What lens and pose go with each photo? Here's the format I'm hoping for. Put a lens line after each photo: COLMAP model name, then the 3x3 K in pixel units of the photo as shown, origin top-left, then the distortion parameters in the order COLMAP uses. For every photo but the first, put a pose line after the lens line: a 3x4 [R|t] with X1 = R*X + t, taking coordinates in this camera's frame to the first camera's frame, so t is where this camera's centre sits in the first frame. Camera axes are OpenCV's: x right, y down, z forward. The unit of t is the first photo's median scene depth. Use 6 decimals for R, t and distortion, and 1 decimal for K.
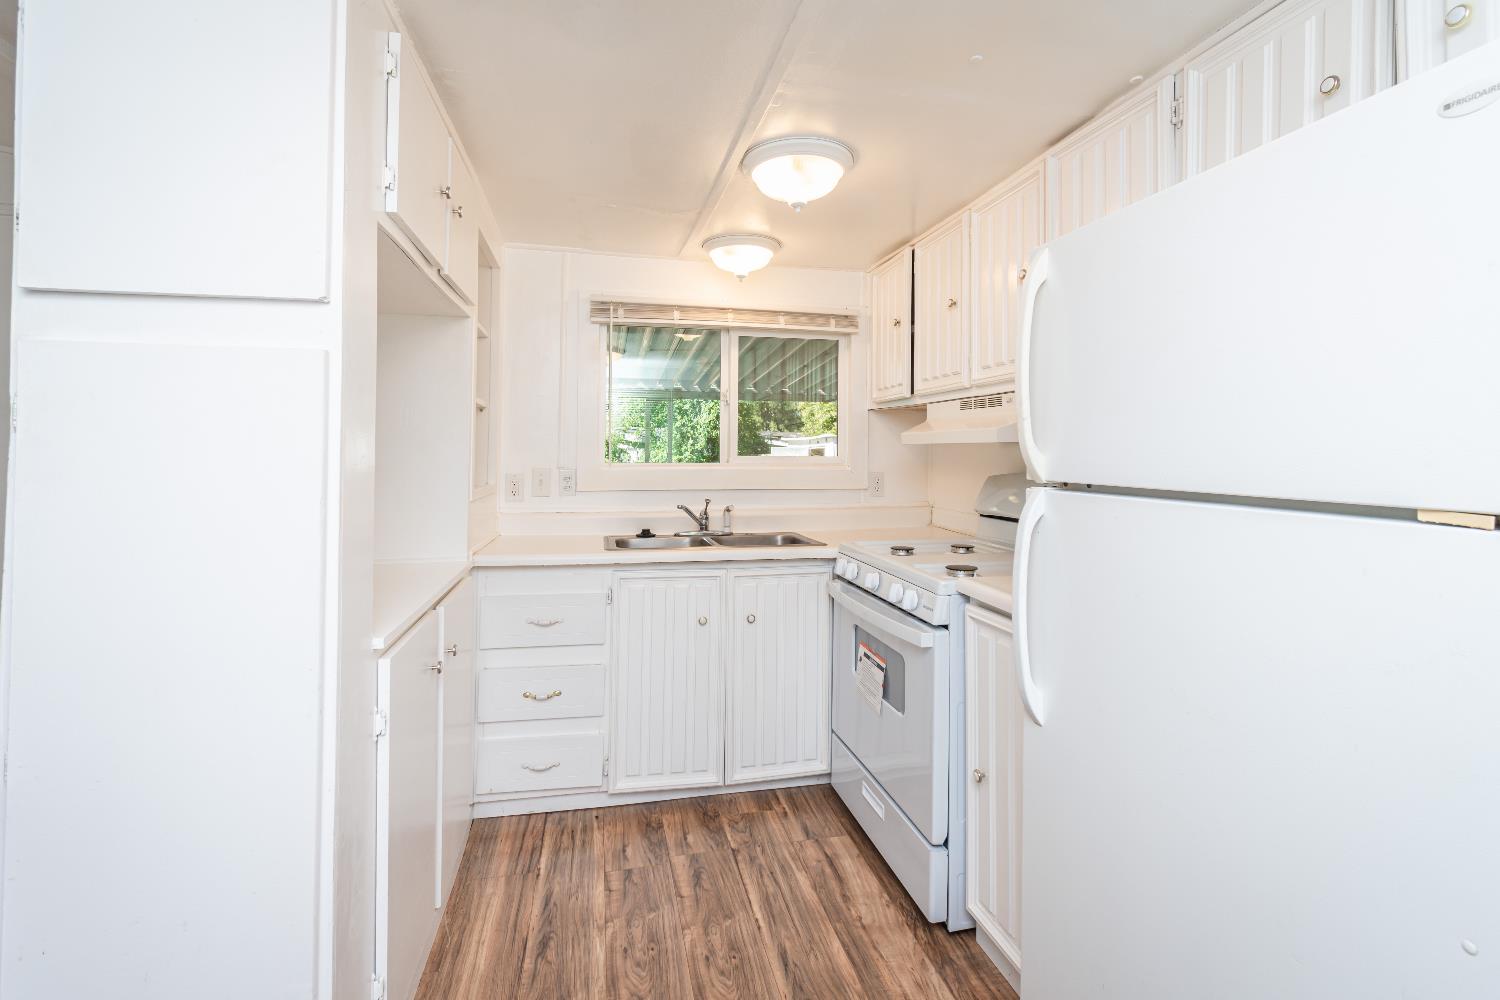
lens RADIAL K [[686.5, 0, 751.4], [0, 686.5, 445.5], [0, 0, 1]] dist [0.004898, -0.001626]
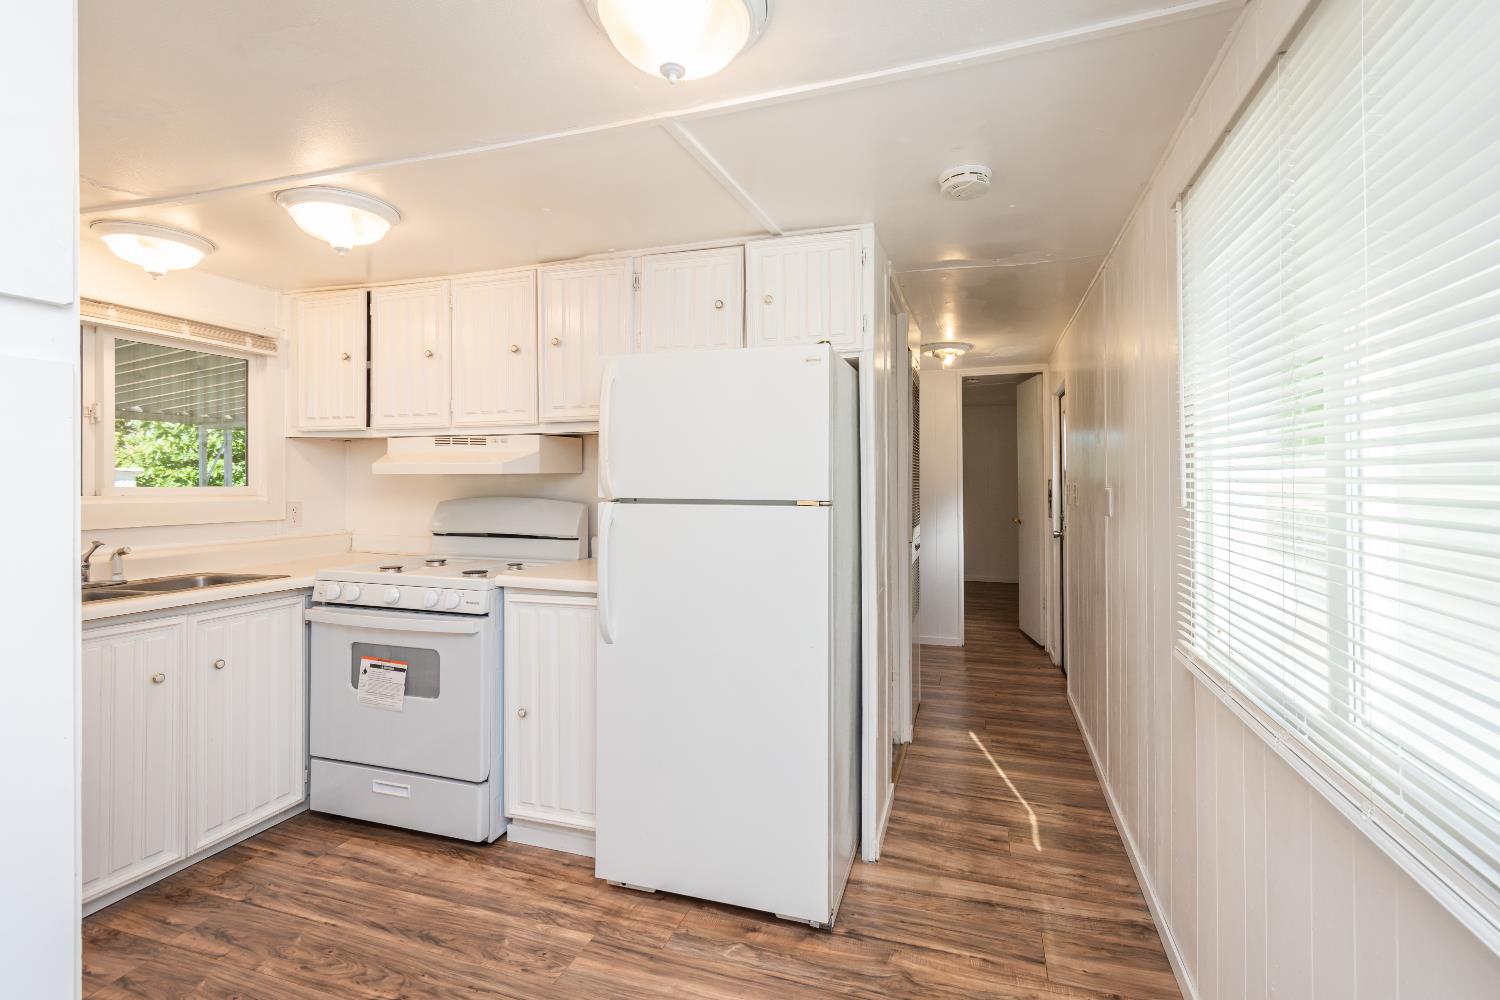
lens RADIAL K [[686.5, 0, 751.8], [0, 686.5, 489.2], [0, 0, 1]] dist [0.004898, -0.001626]
pose [[0.517547, -0.015307, 0.855518, -0.450668], [-0.004408, 0.999779, 0.020554, -0.003099], [-0.855643, -0.014409, 0.517365, -0.083321]]
